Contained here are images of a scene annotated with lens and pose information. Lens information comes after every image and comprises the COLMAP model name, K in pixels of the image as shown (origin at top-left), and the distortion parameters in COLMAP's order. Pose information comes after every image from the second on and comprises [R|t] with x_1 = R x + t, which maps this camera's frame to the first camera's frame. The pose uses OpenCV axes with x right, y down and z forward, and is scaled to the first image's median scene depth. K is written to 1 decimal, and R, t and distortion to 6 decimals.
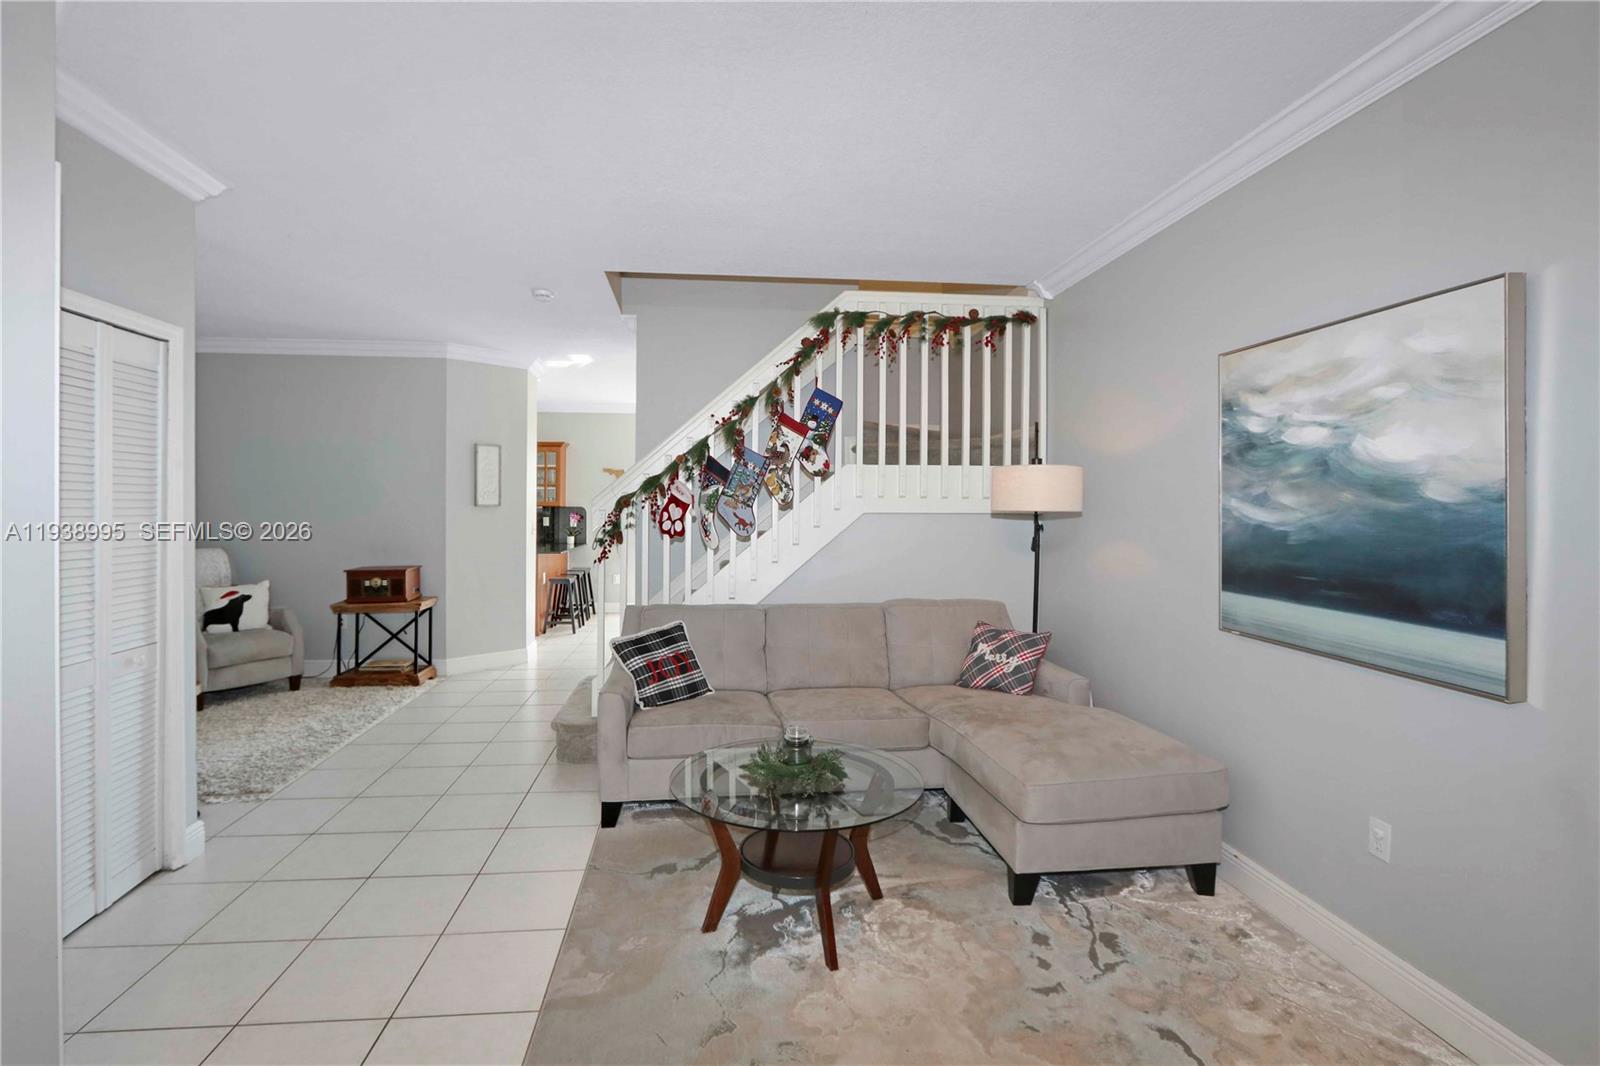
lens RADIAL K [[765.6, 0, 791.5], [0, 765.6, 532.5], [0, 0, 1]] dist [-0.011787, 0.000353]
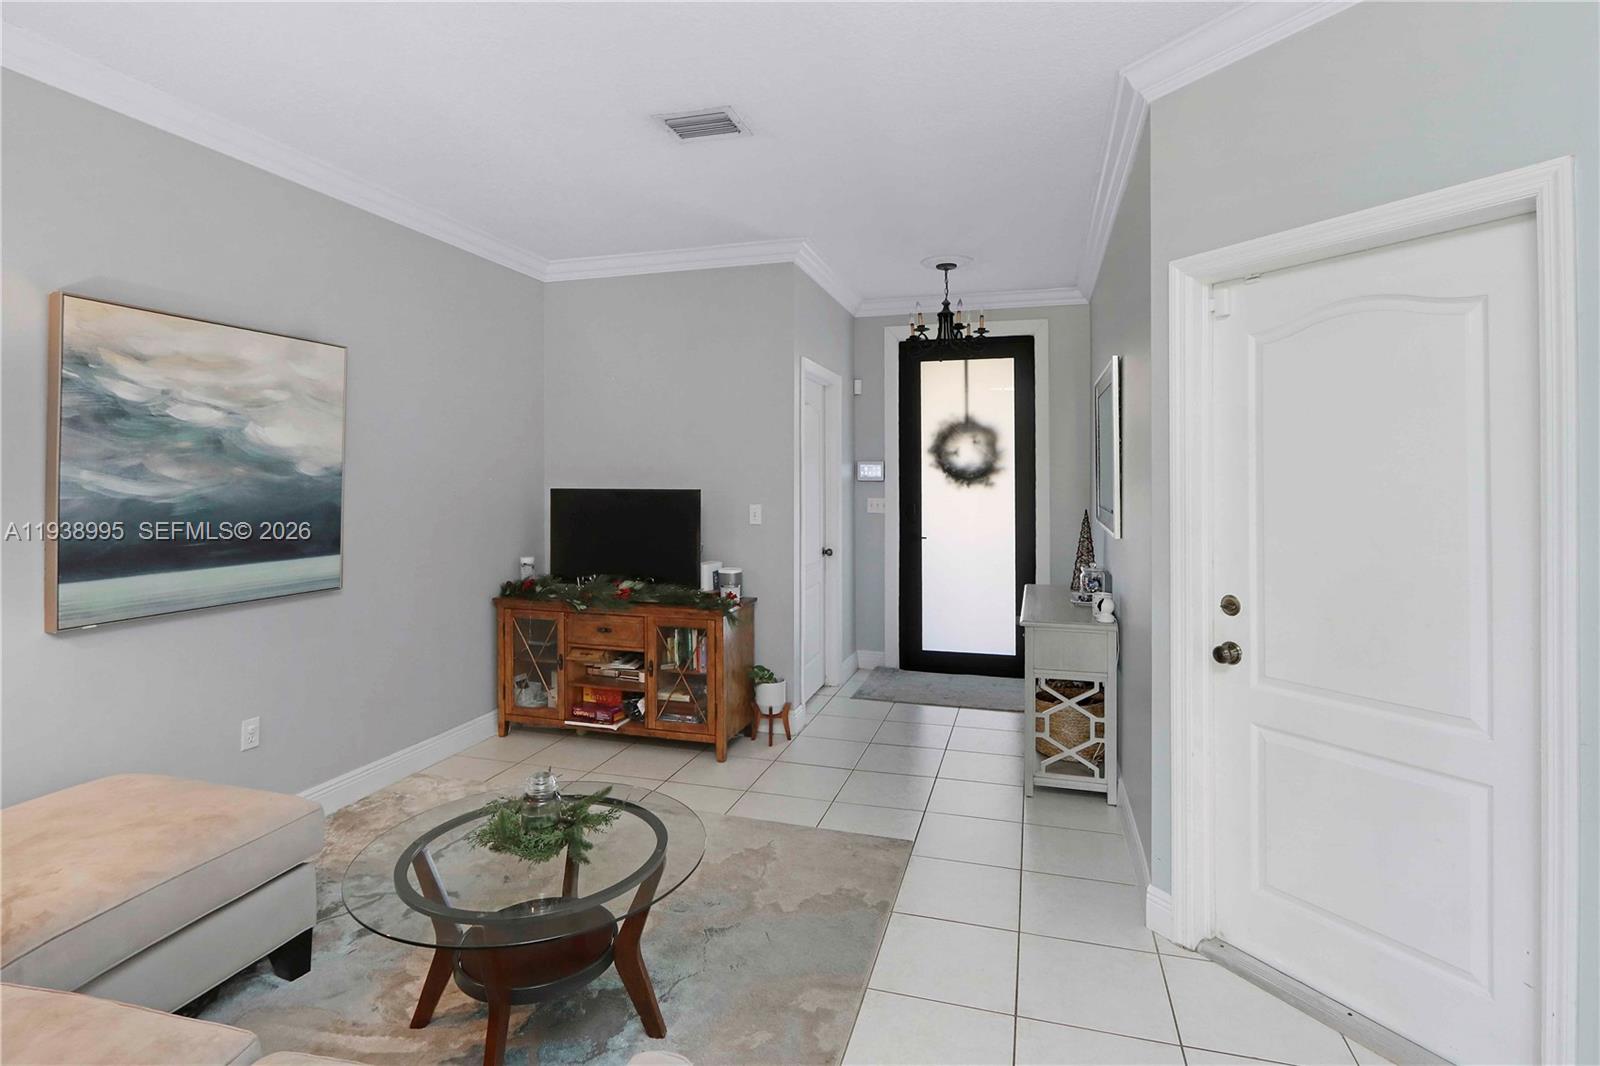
lens RADIAL K [[765.6, 0, 807.1], [0, 765.6, 471.4], [0, 0, 1]] dist [-0.011787, 0.000353]
pose [[-0.920692, -0.006395, 0.390237, -0.568970], [0.005181, 0.999577, 0.028603, -0.073825], [-0.390255, 0.028356, -0.920270, 1.705841]]
